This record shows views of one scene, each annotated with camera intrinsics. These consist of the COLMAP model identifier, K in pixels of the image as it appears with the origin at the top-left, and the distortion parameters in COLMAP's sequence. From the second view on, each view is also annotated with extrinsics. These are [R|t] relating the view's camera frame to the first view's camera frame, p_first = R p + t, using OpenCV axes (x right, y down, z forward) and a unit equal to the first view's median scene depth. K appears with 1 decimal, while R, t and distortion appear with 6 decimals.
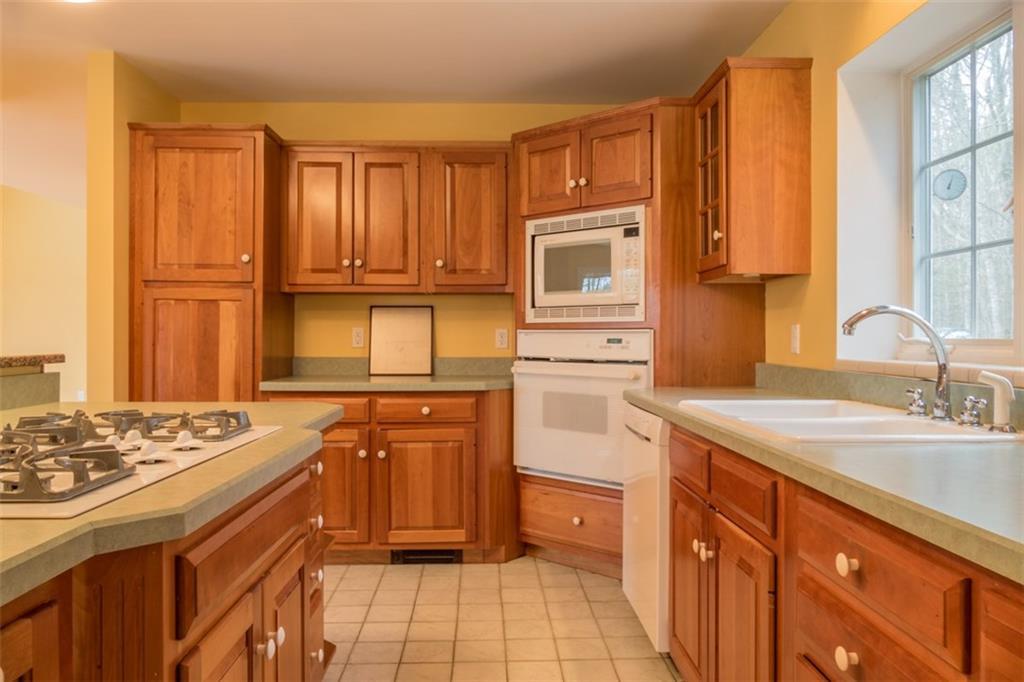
lens RADIAL K [[722.3, 0, 511.7], [0, 722.3, 339.4], [0, 0, 1]] dist [0.003959, 0.001695]
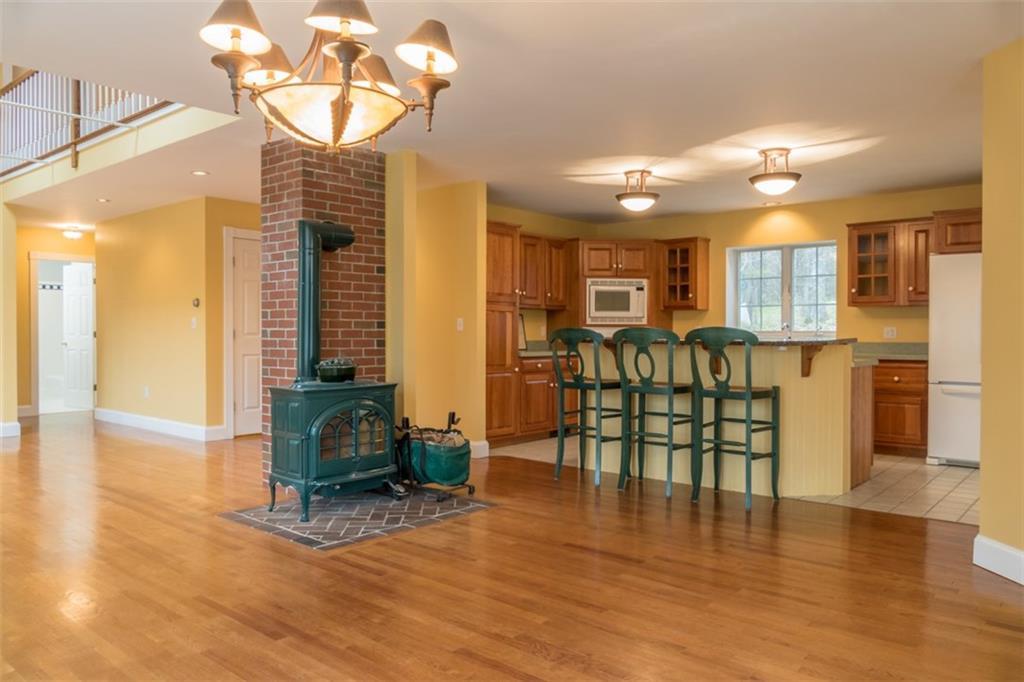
lens RADIAL K [[722.3, 0, 516.6], [0, 722.3, 337.2], [0, 0, 1]] dist [0.003959, 0.001695]
pose [[0.665415, -0.010123, 0.746405, -1.857602], [-0.000316, 0.999904, 0.013843, -0.012349], [-0.746474, -0.009448, 0.665348, -0.340424]]
